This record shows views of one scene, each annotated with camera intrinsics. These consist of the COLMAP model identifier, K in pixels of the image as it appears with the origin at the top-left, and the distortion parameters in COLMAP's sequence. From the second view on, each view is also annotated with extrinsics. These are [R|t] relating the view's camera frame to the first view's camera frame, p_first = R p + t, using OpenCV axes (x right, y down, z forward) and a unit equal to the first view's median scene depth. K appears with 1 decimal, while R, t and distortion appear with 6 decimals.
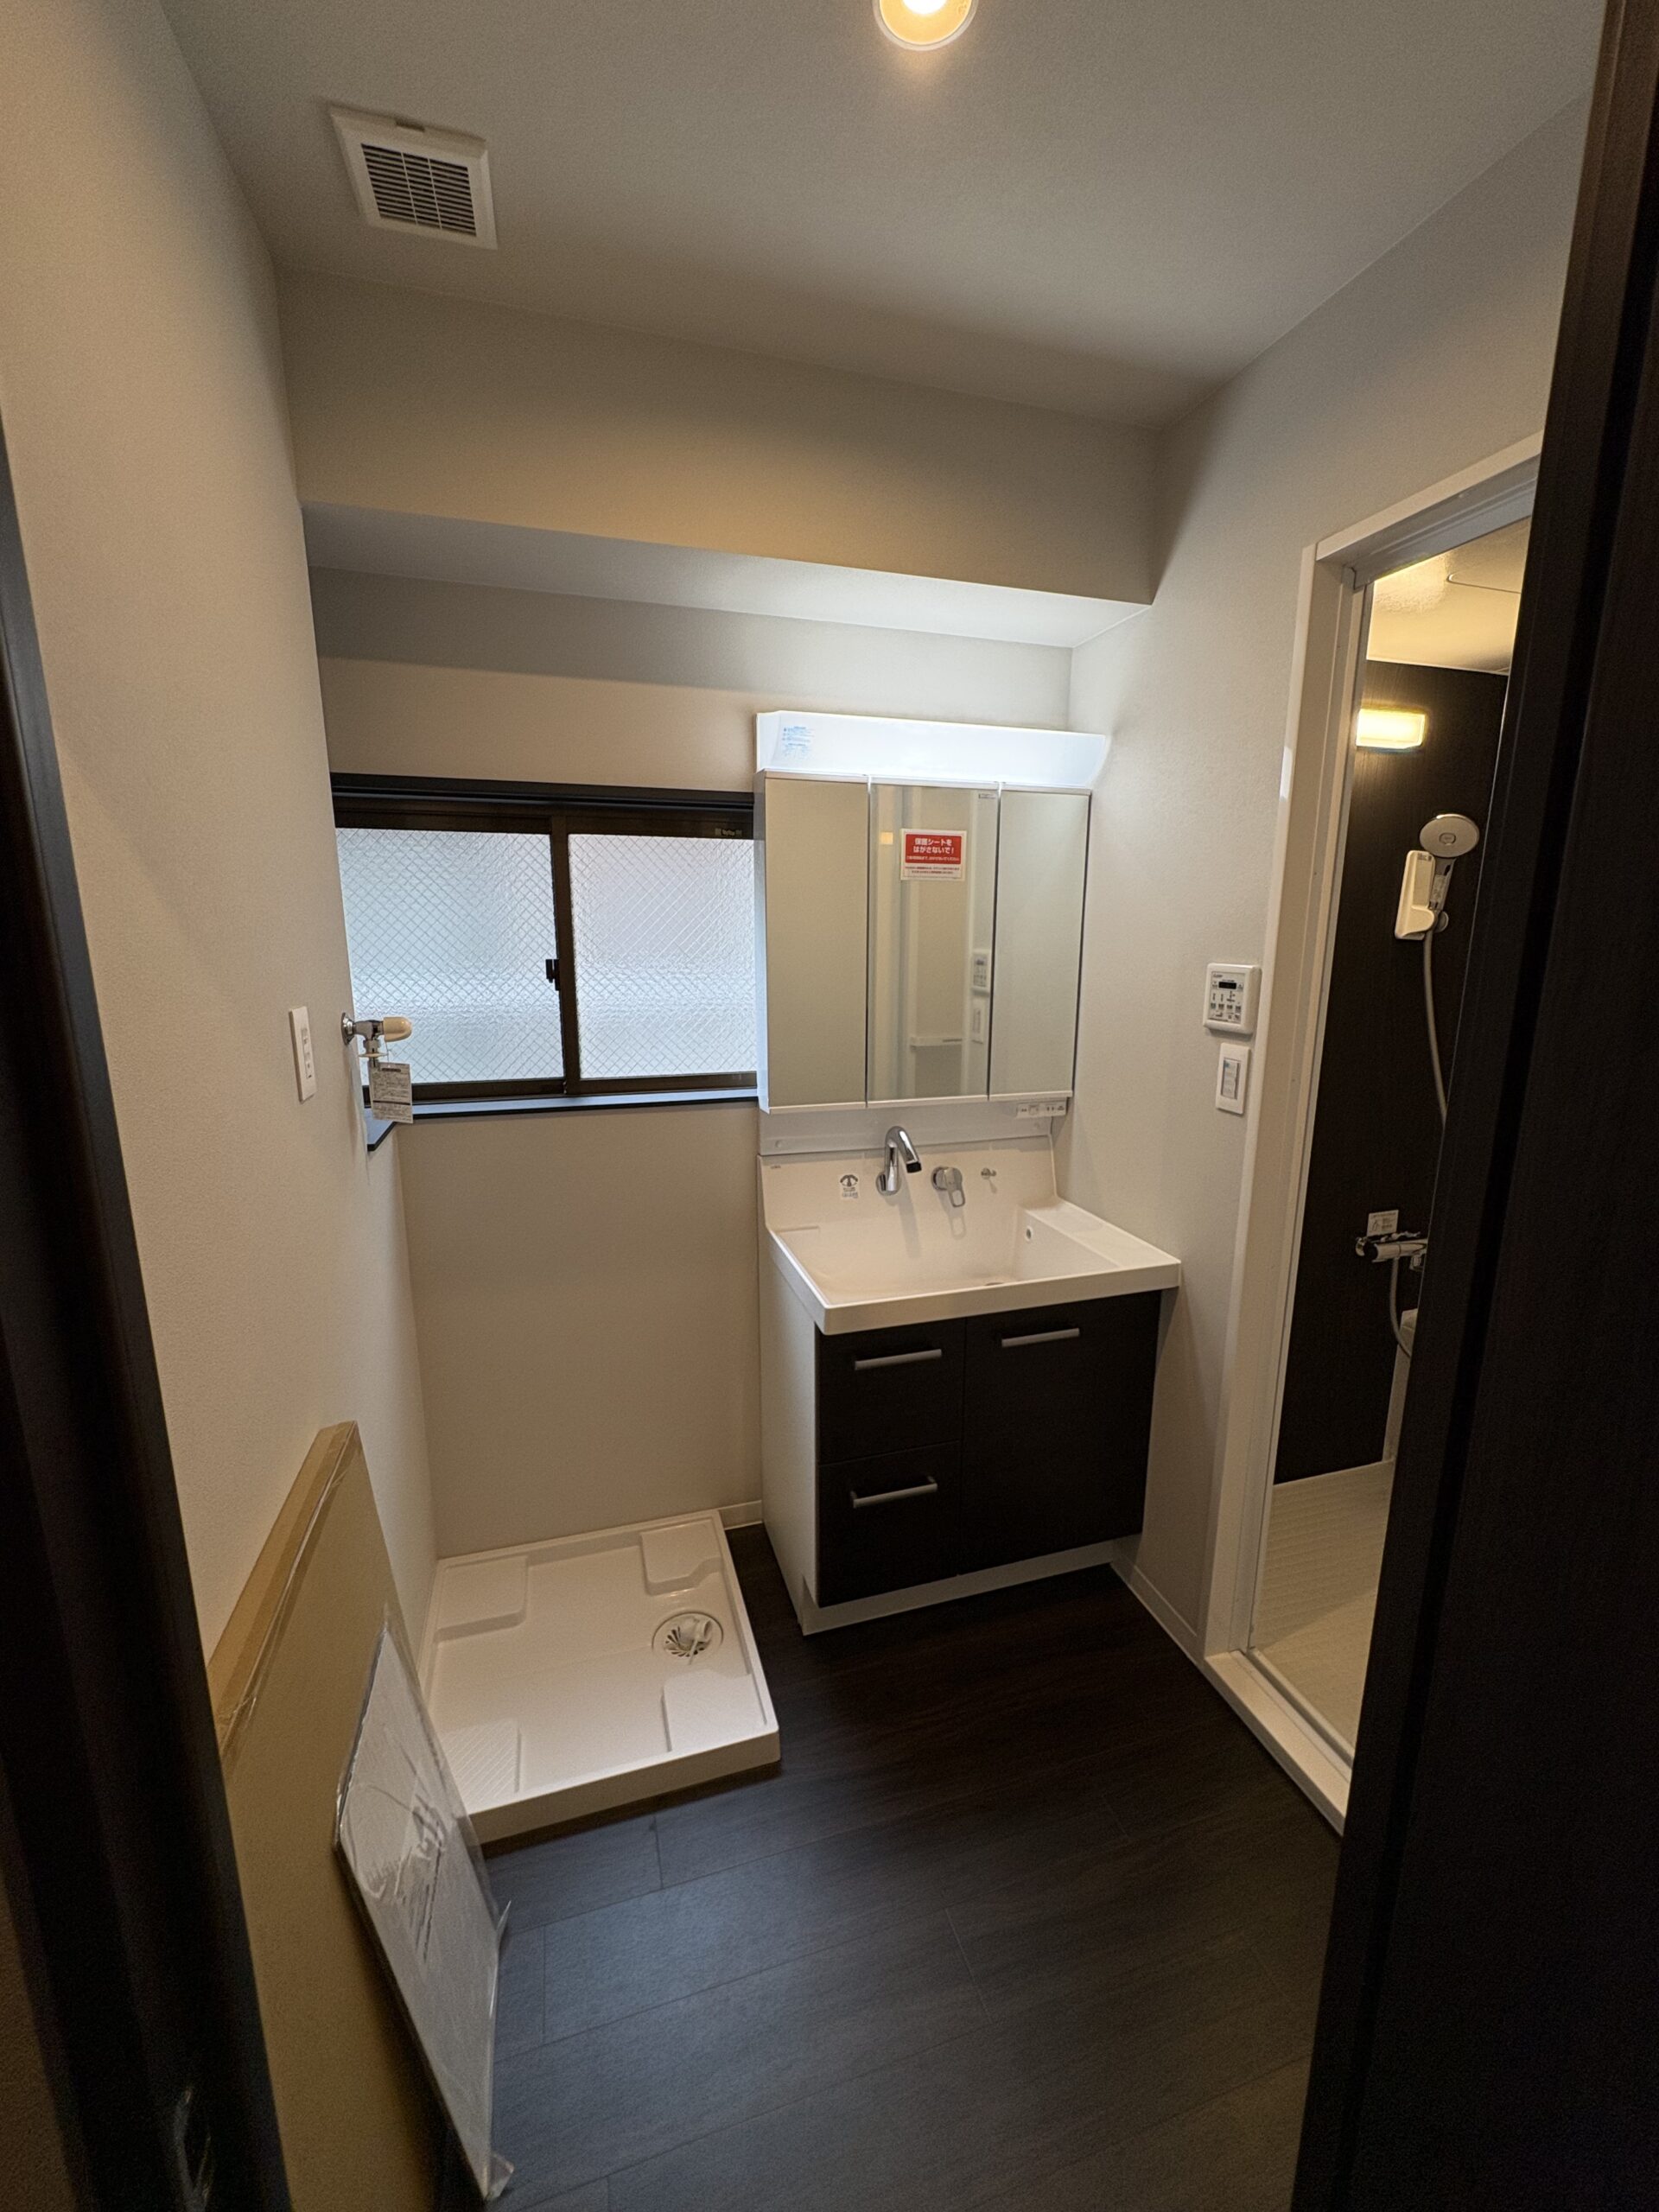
lens RADIAL K [[885.1, 0, 832.1], [0, 885.1, 1106.9], [0, 0, 1]] dist [-0.001730, 0.000948]
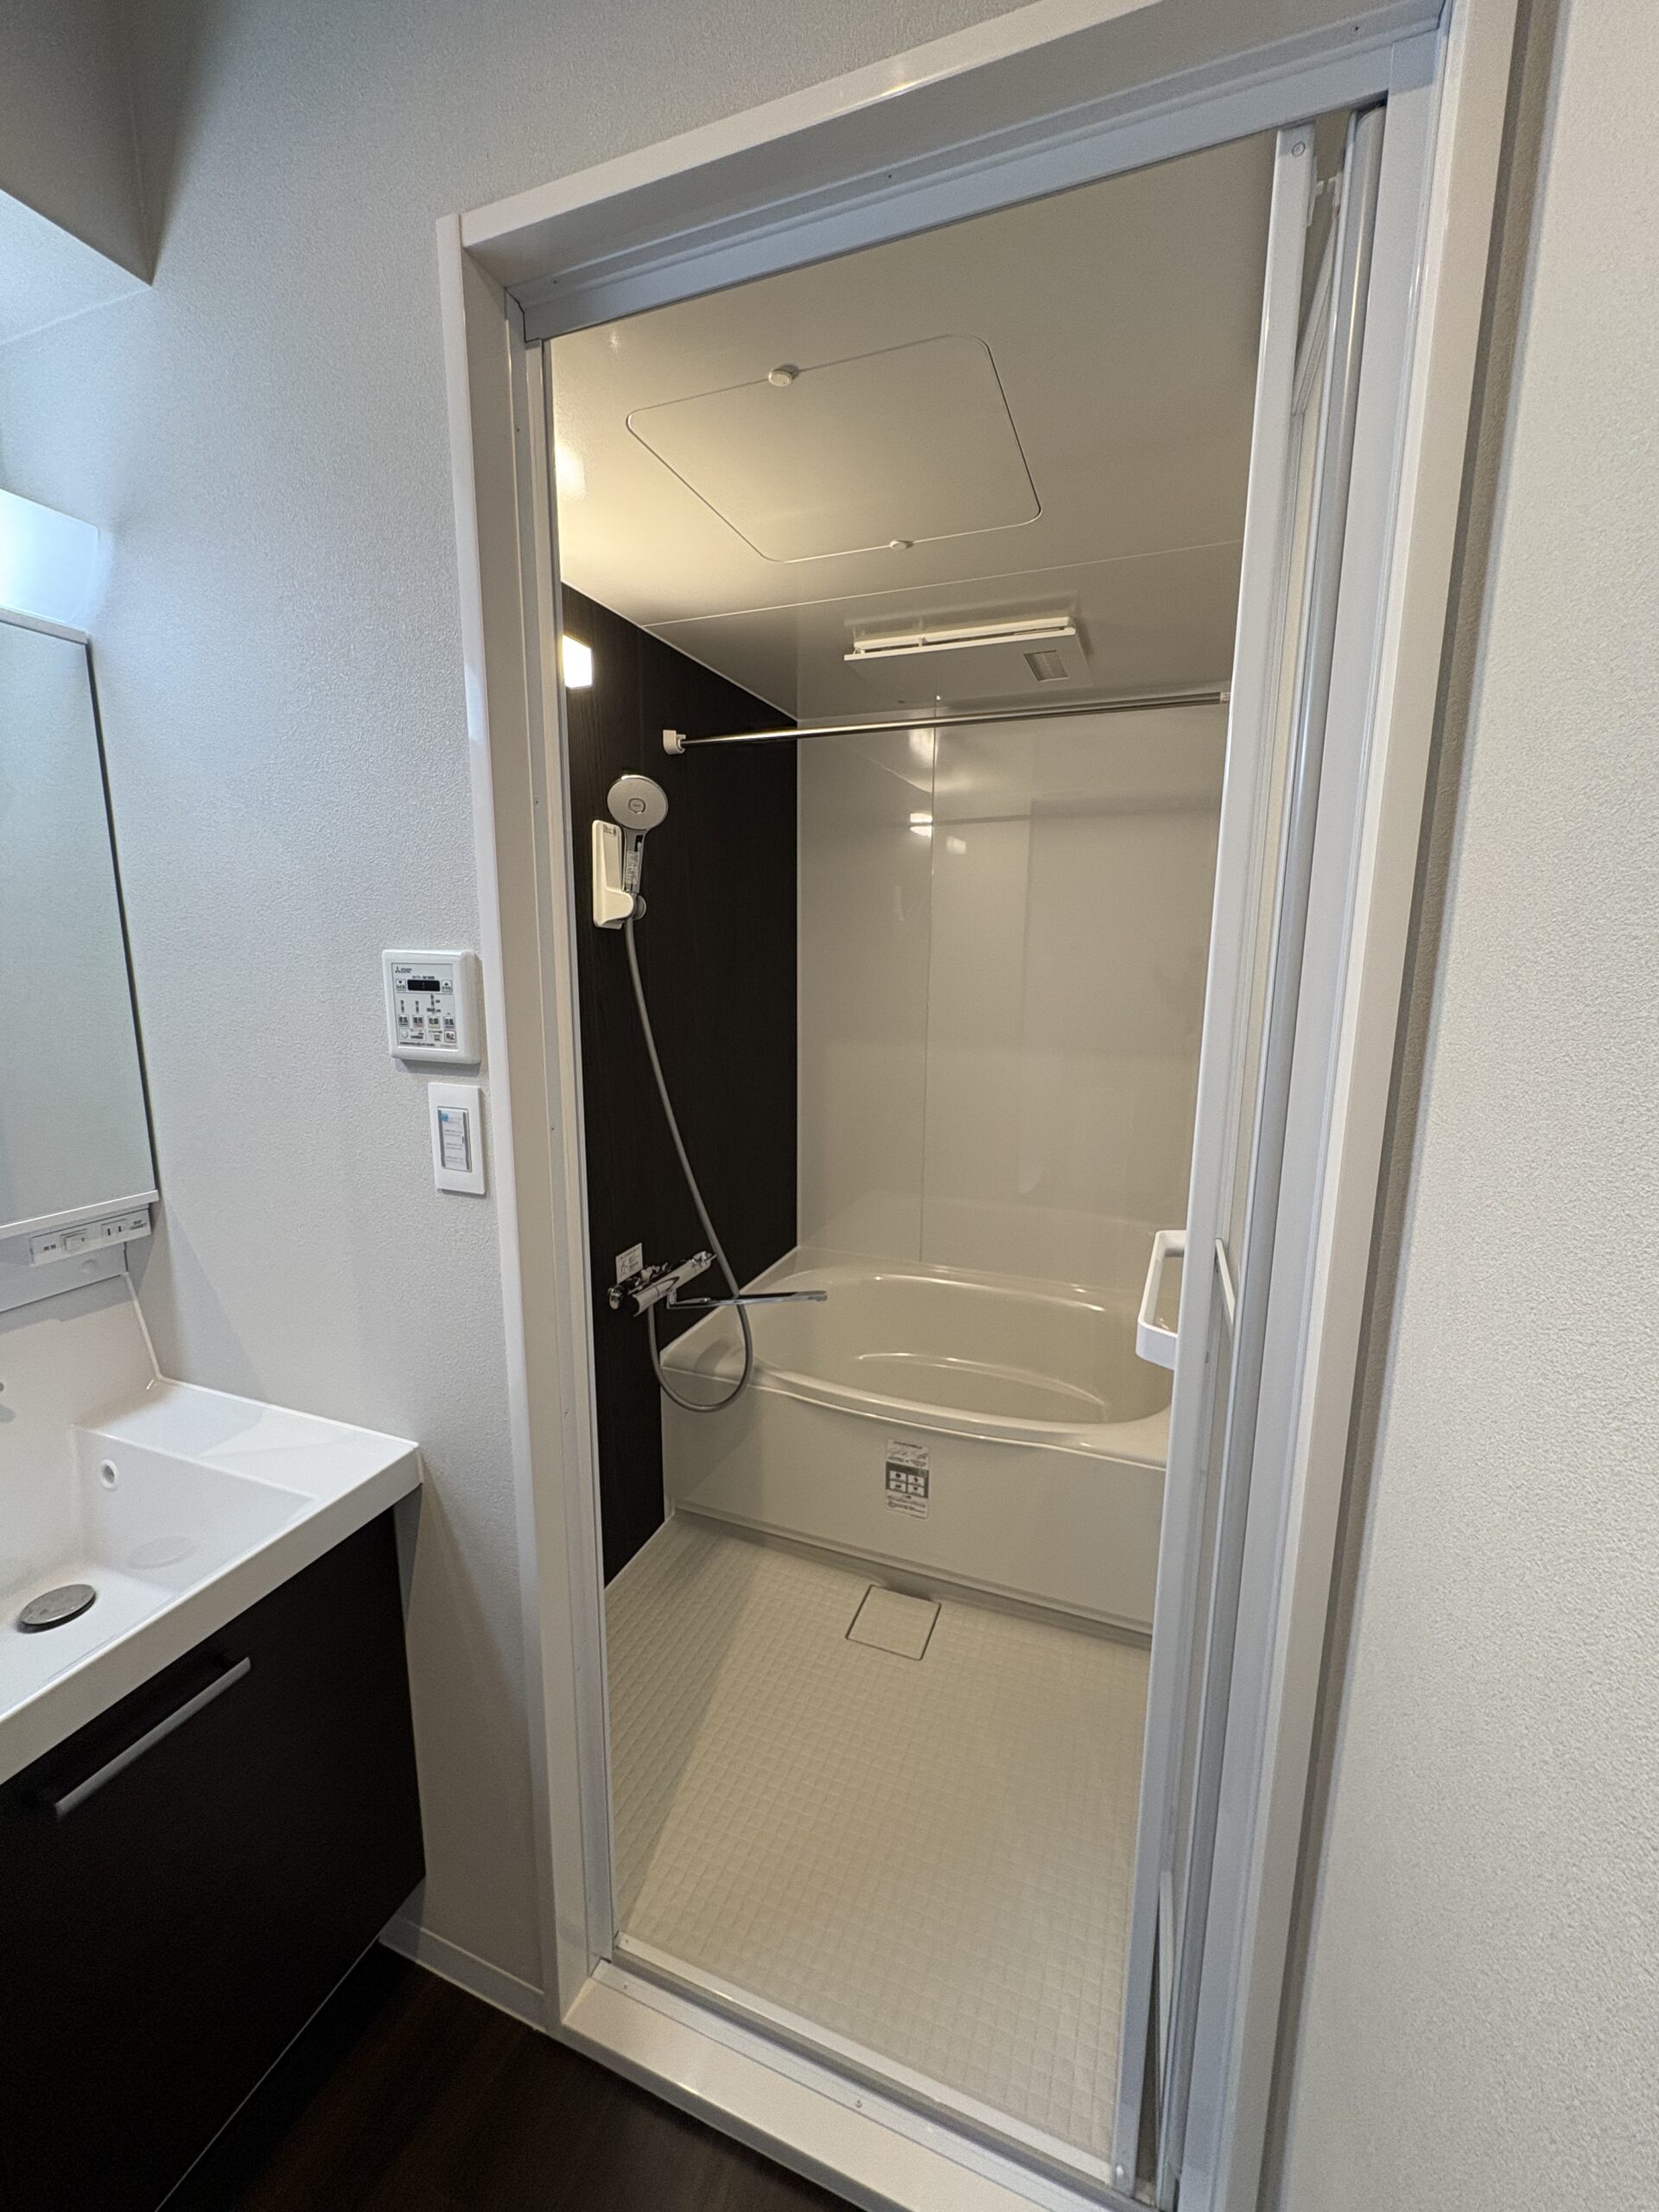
lens RADIAL K [[885.1, 0, 832.1], [0, 885.1, 1106.9], [0, 0, 1]] dist [-0.001730, 0.000948]
pose [[0.617871, -0.136859, 0.774277, 0.126579], [0.148665, 0.987308, 0.055879, -0.042819], [-0.772097, 0.080582, 0.630375, 0.365313]]
